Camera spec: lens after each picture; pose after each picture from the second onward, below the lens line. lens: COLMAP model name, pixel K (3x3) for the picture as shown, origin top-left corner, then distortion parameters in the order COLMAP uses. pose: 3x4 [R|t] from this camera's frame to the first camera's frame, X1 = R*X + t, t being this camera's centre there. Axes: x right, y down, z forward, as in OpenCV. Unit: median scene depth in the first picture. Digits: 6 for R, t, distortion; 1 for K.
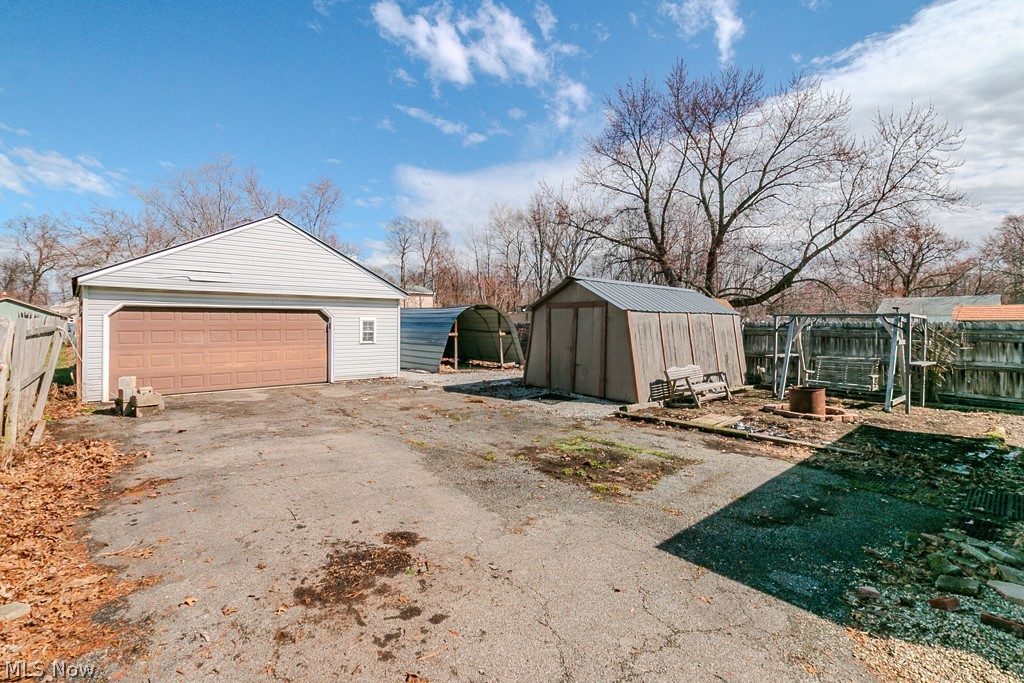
lens RADIAL K [[468.6, 0, 516.4], [0, 468.6, 331.5], [0, 0, 1]] dist [-0.001091, -0.000050]
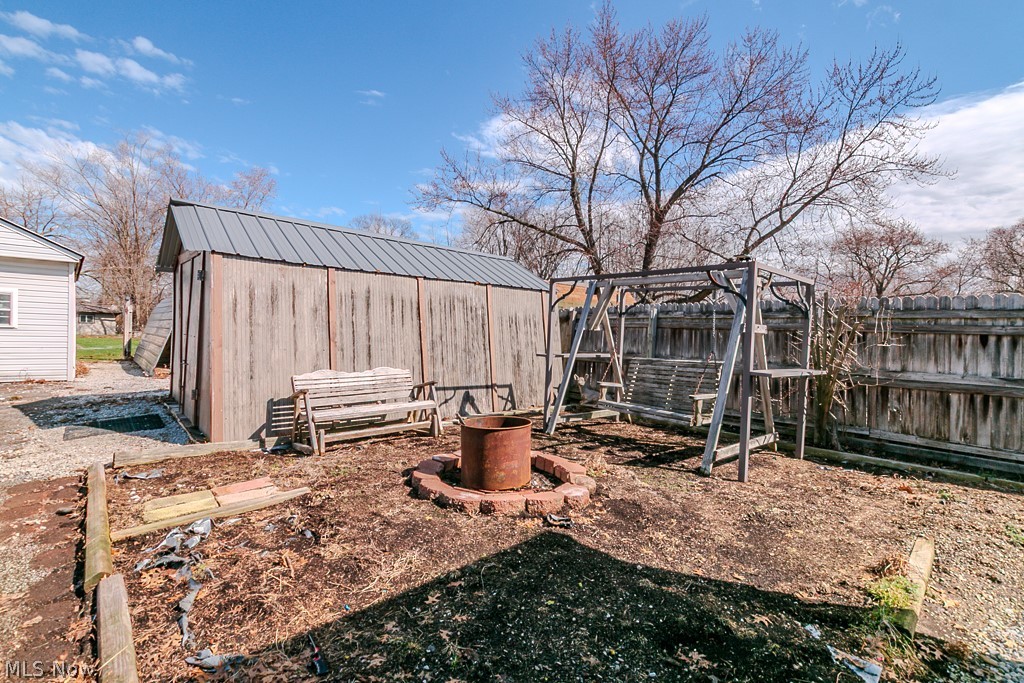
lens RADIAL K [[468.6, 0, 515.0], [0, 468.6, 349.3], [0, 0, 1]] dist [-0.001091, -0.000050]
pose [[0.999650, 0.021106, 0.015972, 0.526893], [-0.021380, 0.999623, 0.017235, 0.038714], [-0.015602, -0.017571, 0.999724, 0.478757]]
